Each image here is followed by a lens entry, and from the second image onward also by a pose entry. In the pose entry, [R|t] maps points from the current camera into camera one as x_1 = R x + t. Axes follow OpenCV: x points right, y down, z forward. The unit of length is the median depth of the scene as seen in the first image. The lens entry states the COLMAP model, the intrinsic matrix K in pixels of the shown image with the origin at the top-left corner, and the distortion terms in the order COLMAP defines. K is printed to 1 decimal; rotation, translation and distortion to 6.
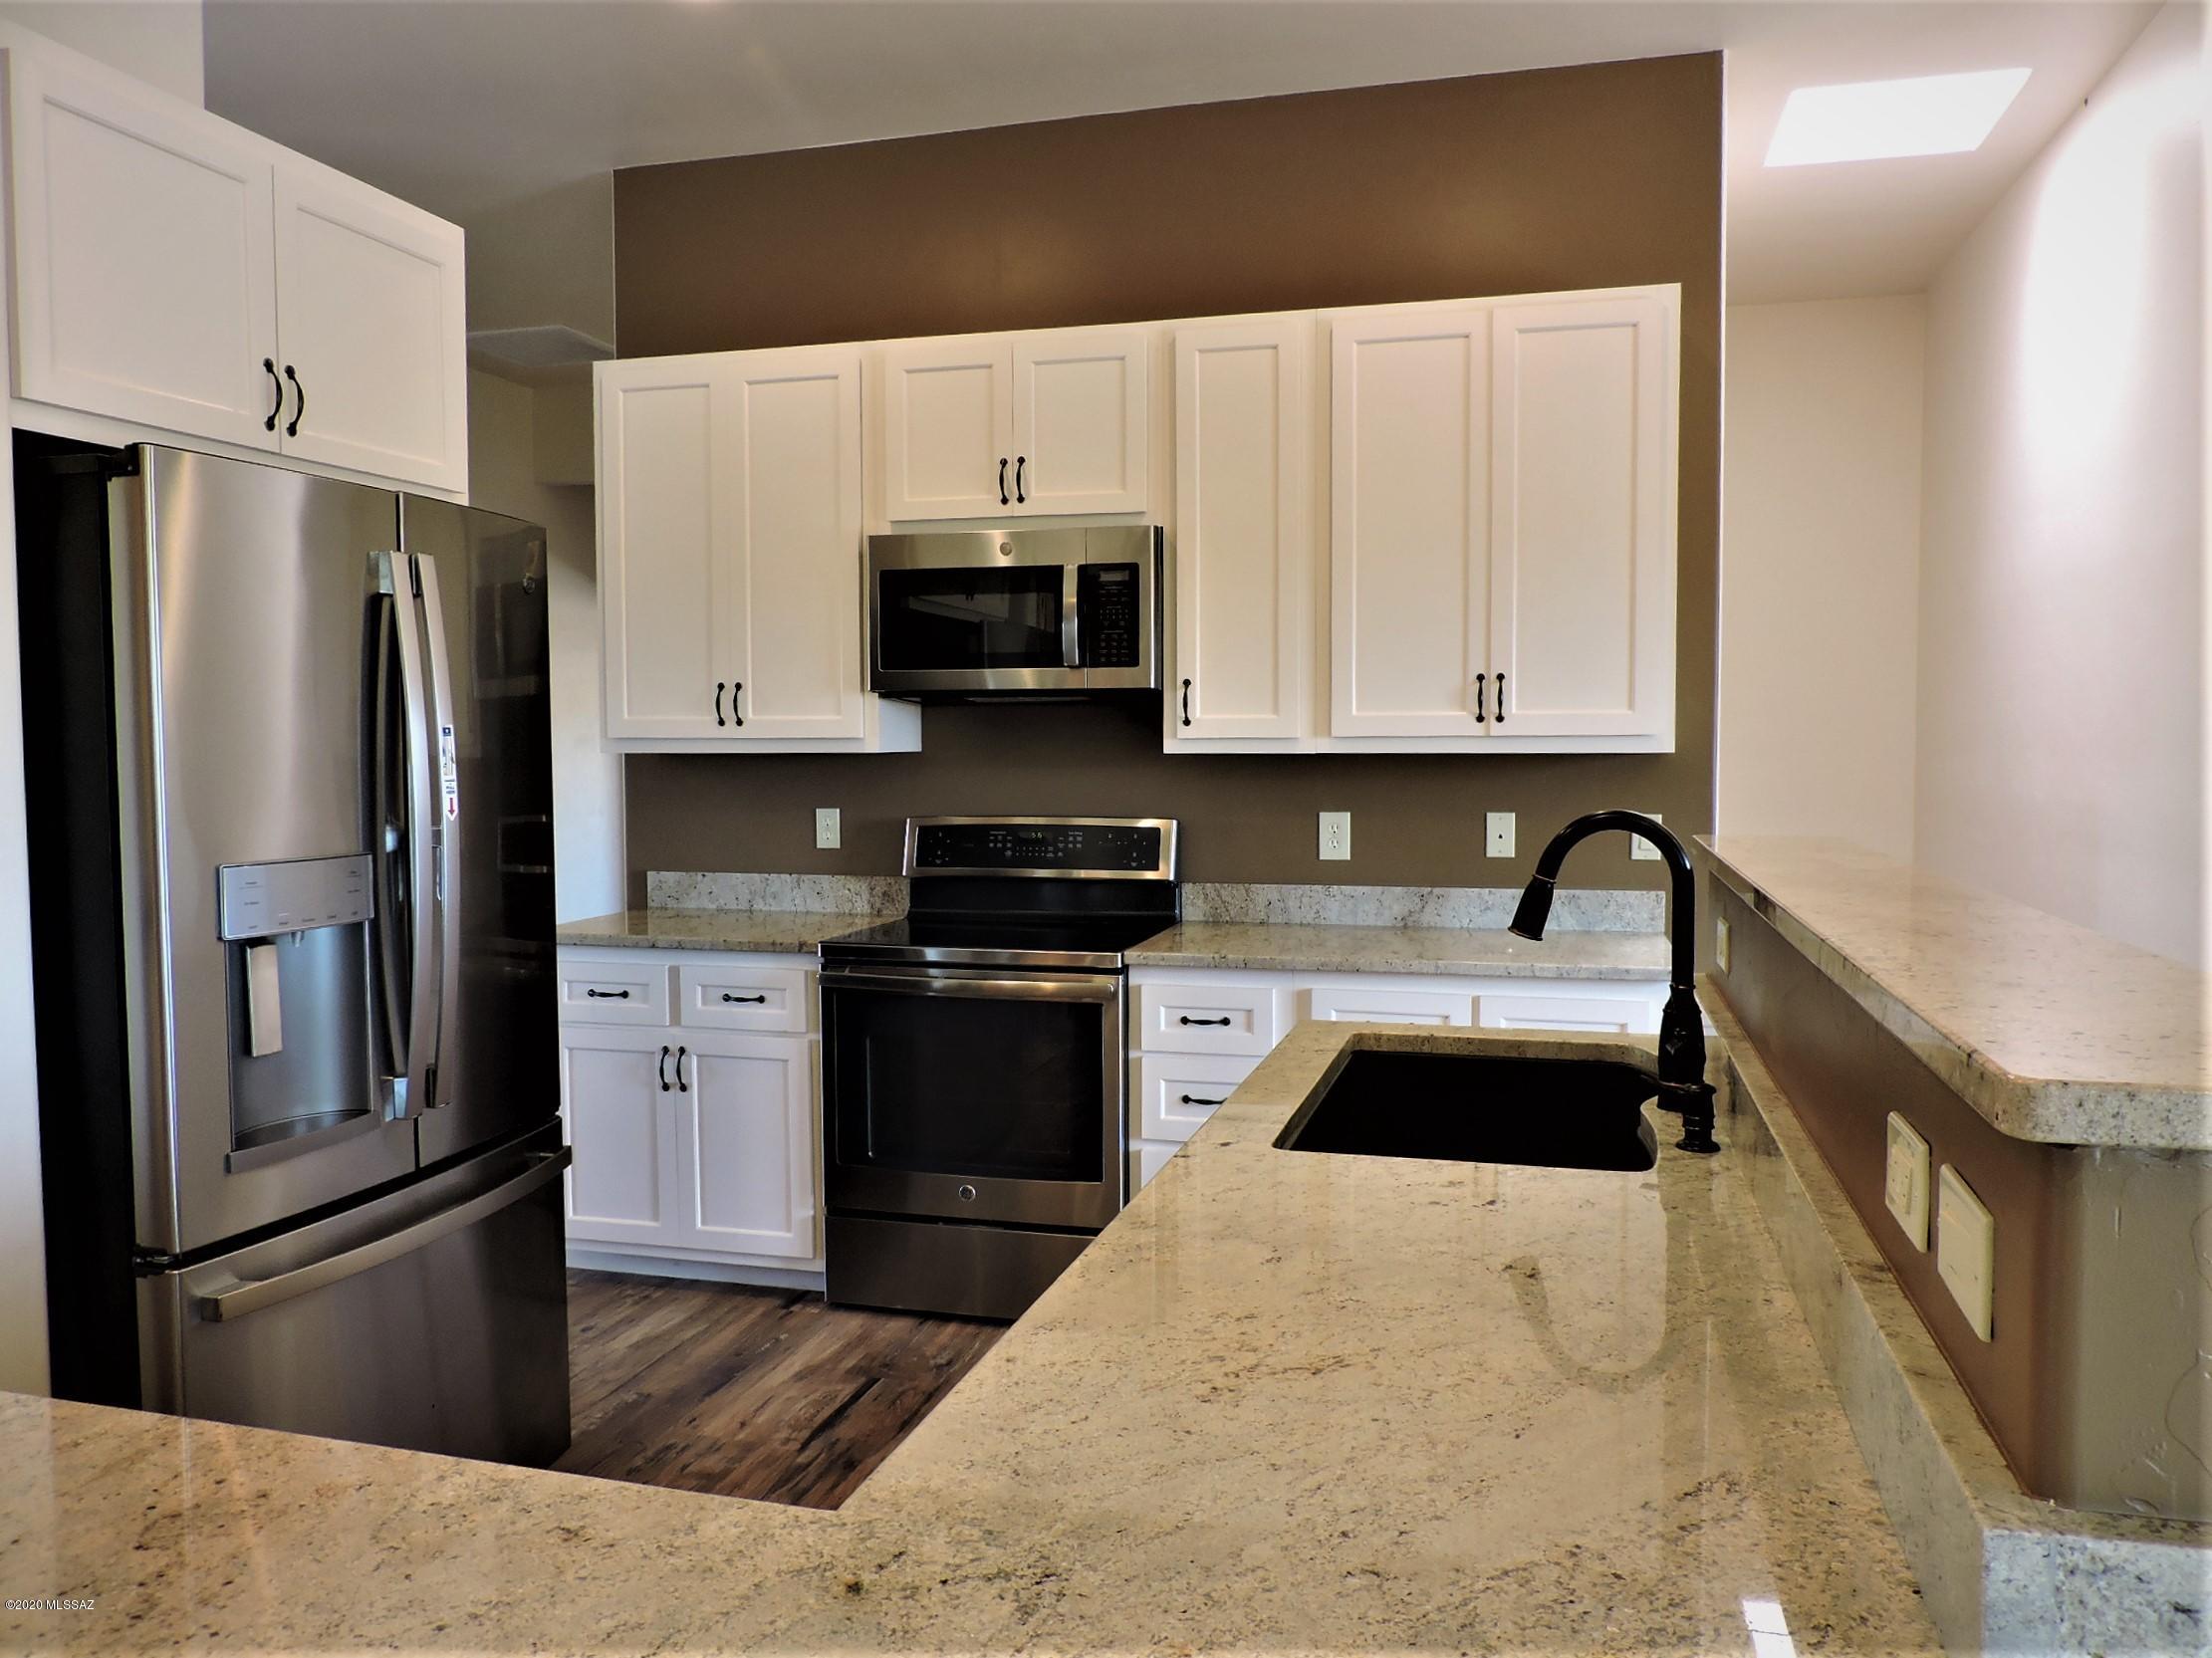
lens RADIAL K [[1595.0, 0, 1108.9], [0, 1595.0, 824.3], [0, 0, 1]] dist [-0.018396, 0.004177]
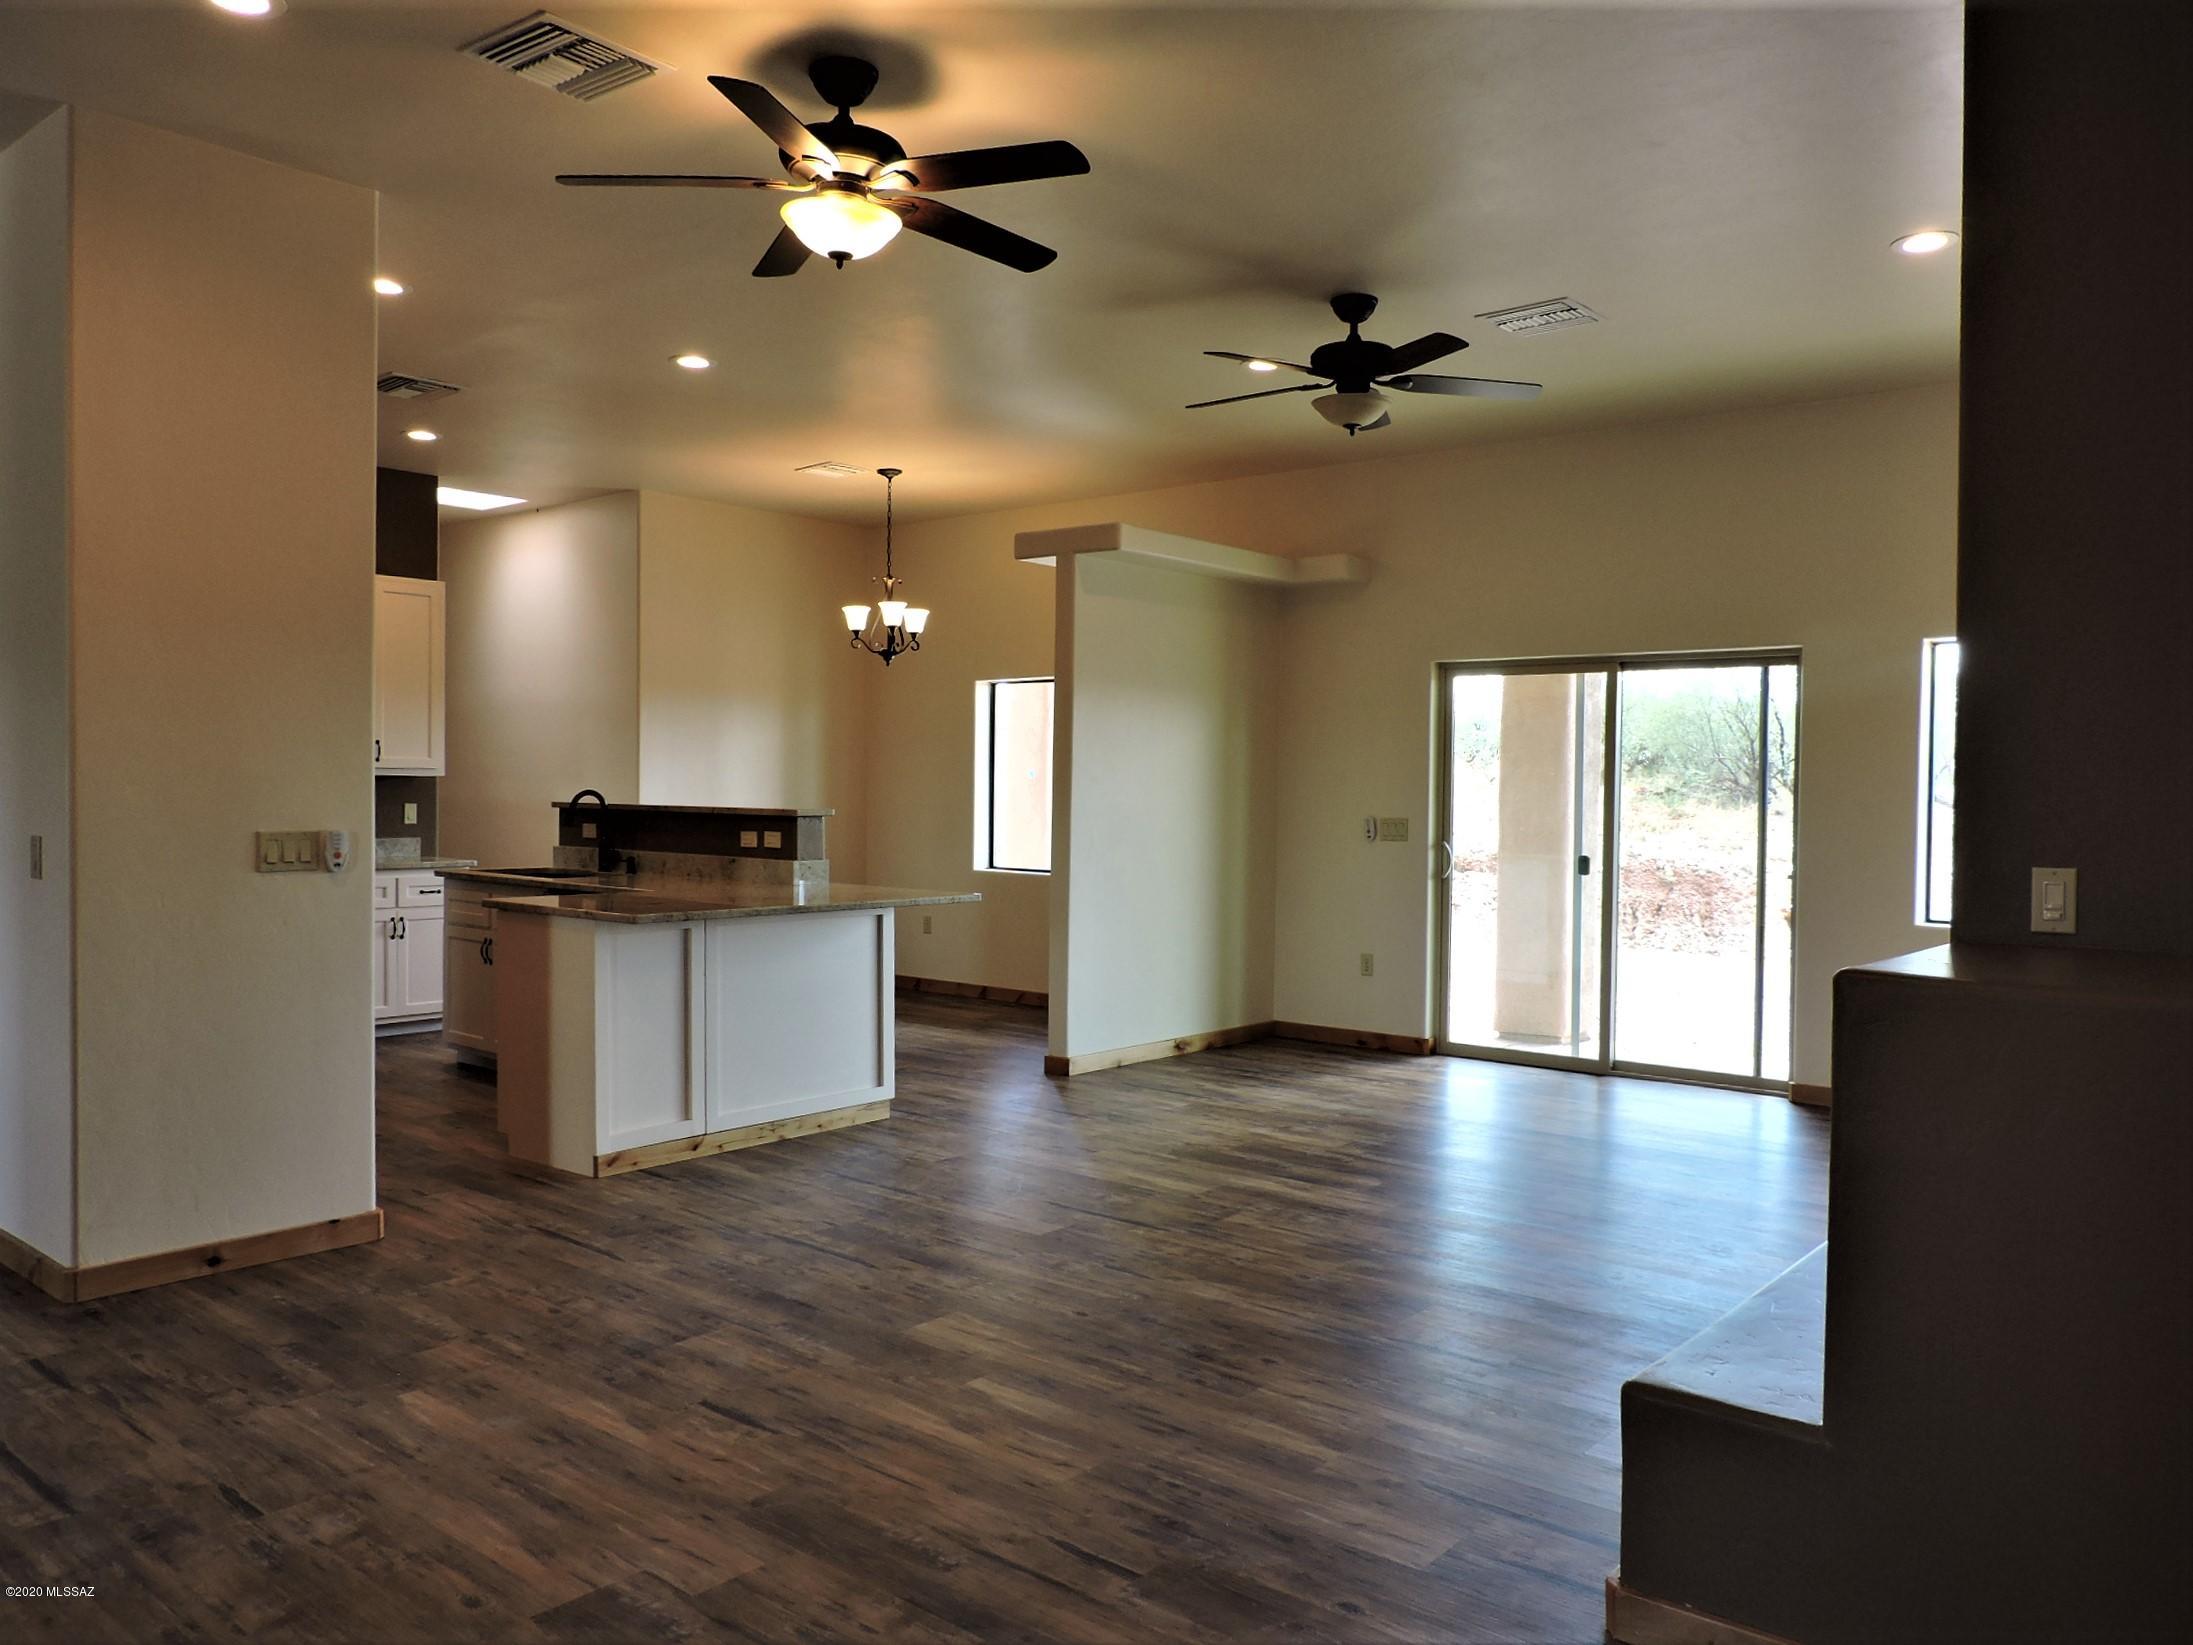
lens RADIAL K [[1614.7, 0, 1096.5], [0, 1614.7, 822.5], [0, 0, 1]] dist [-0.019946, 0.007493]
pose [[0.420339, -0.013026, 0.907274, -1.307290], [0.035674, 0.999361, -0.002180, 0.059619], [-0.906666, 0.033282, 0.420535, -0.827986]]
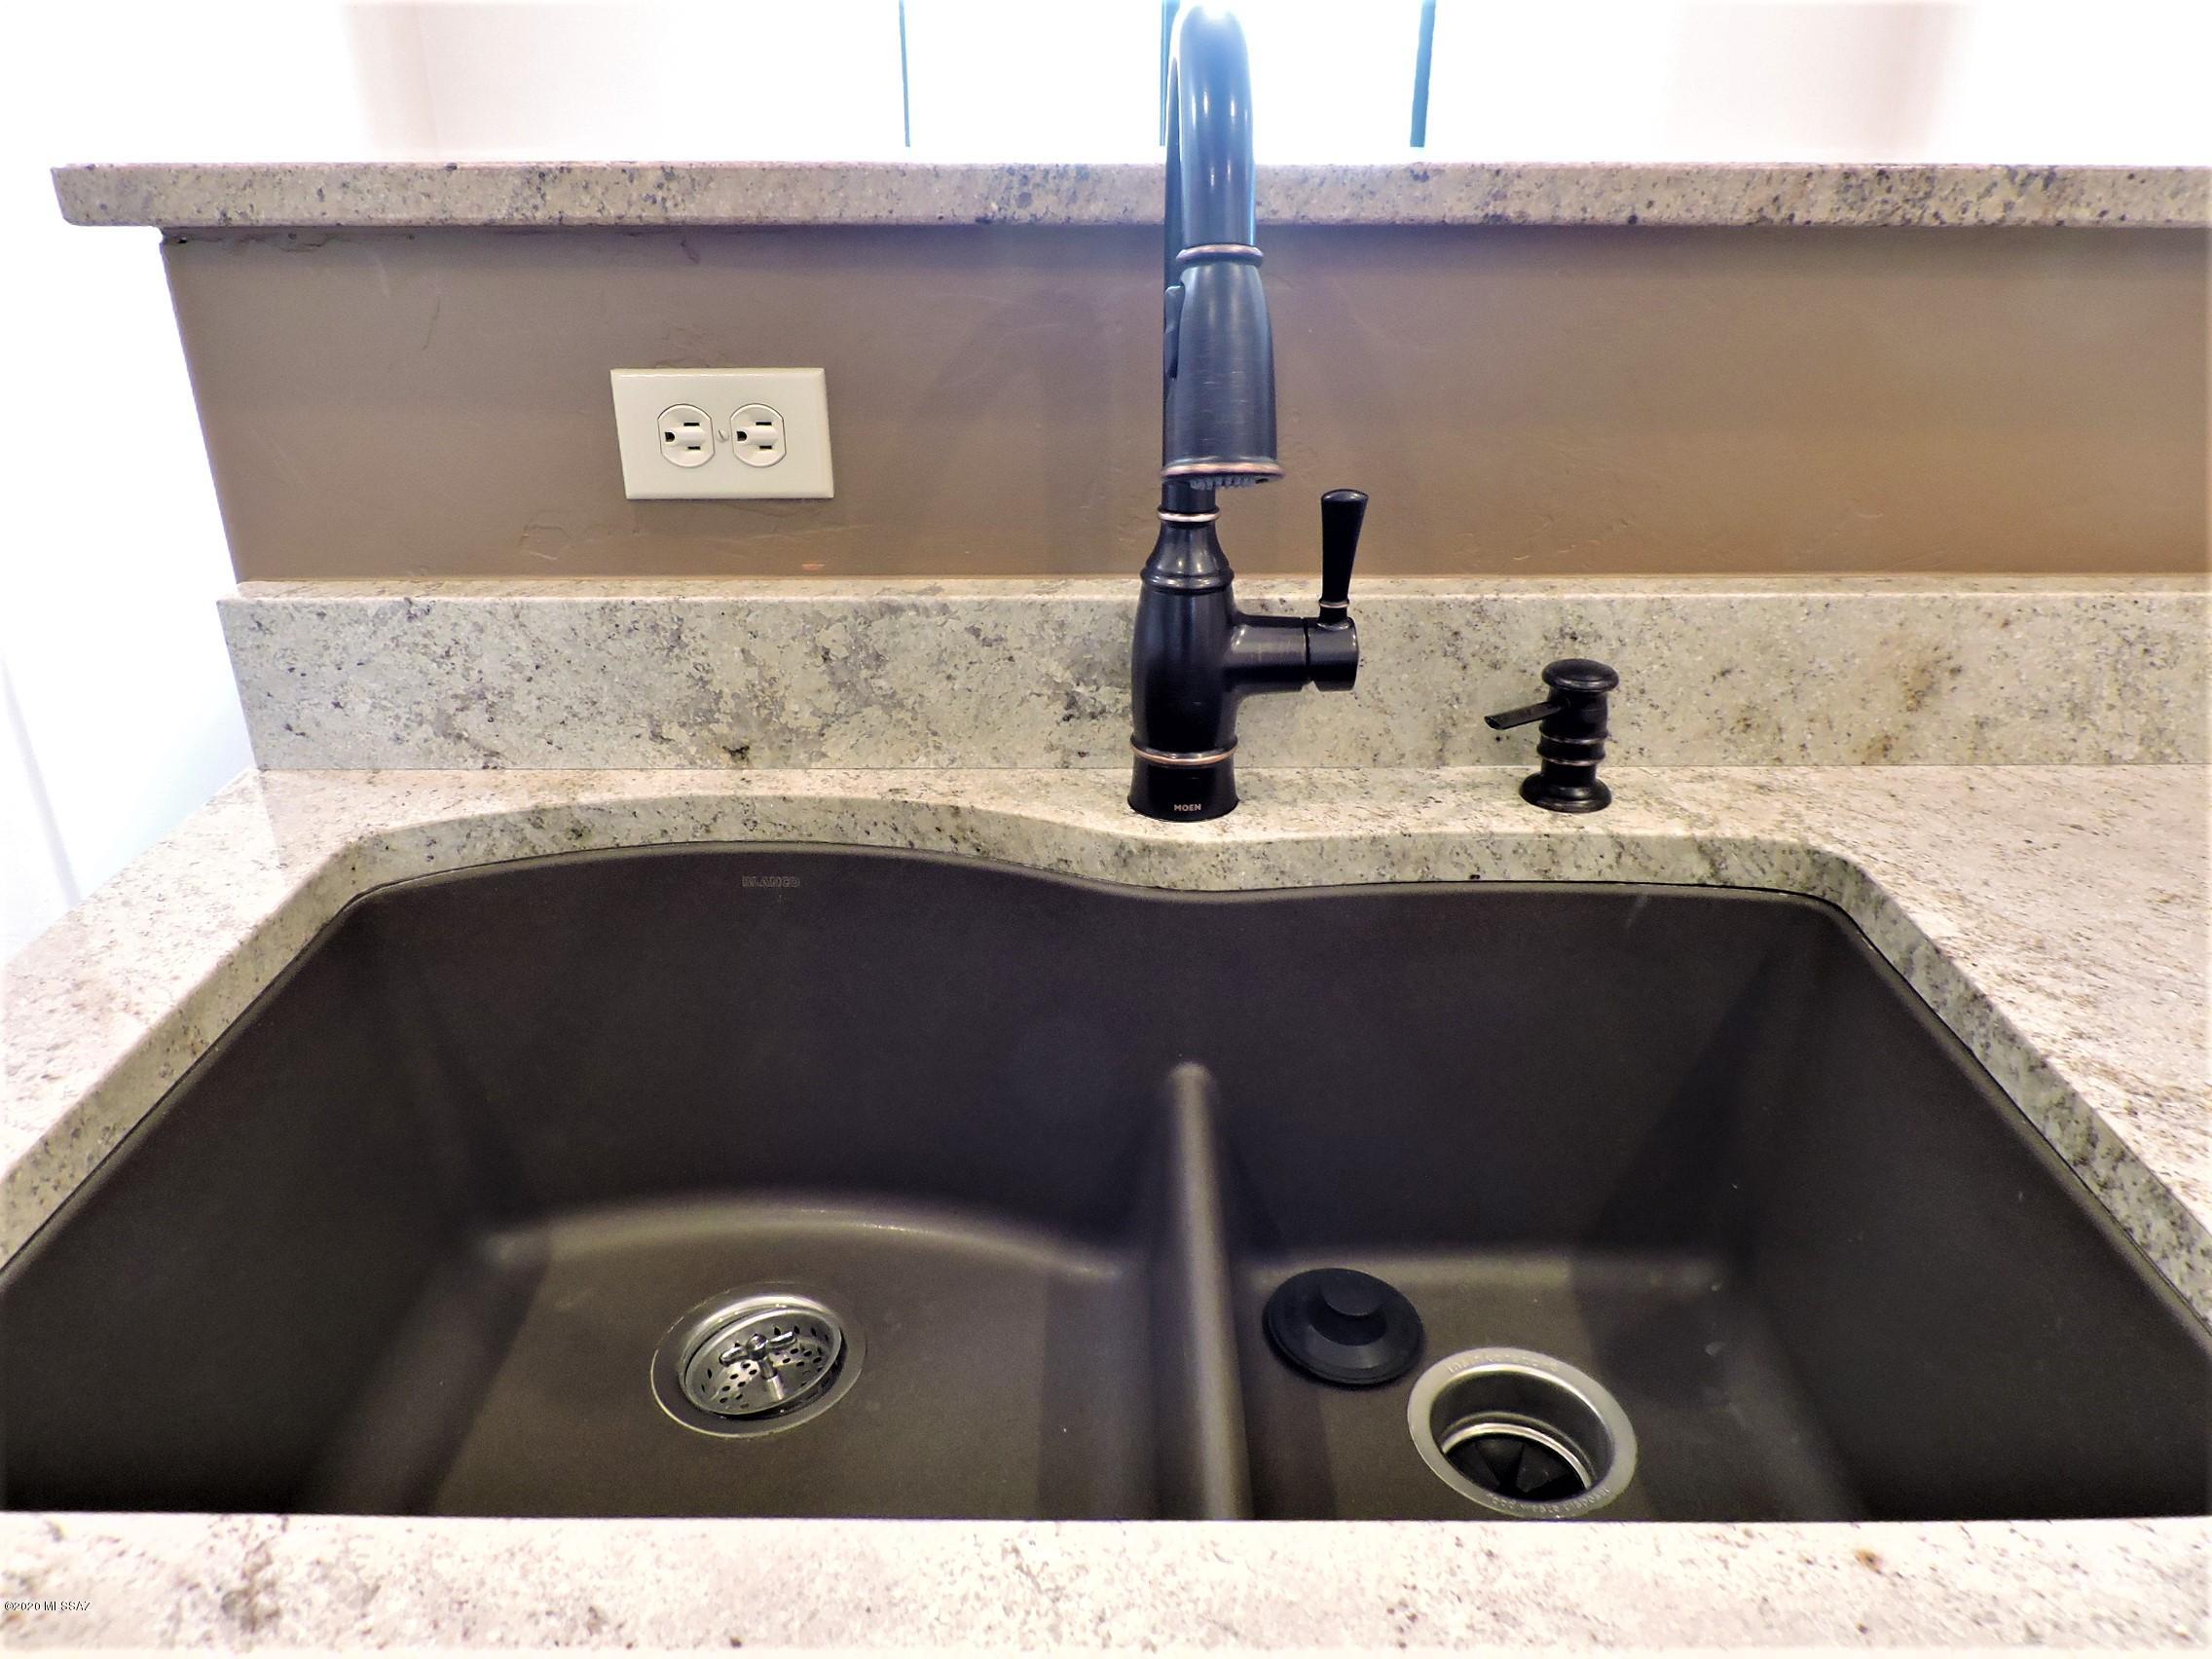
lens RADIAL K [[1527.6, 0, 1107.5], [0, 1527.6, 792.3], [0, 0, 1]] dist [-0.007705, -0.007257]
pose [[-0.277752, -0.388495, 0.878593, 0.005461], [0.055522, 0.906558, 0.418413, 0.004100], [-0.959047, 0.164996, -0.230229, 0.564482]]
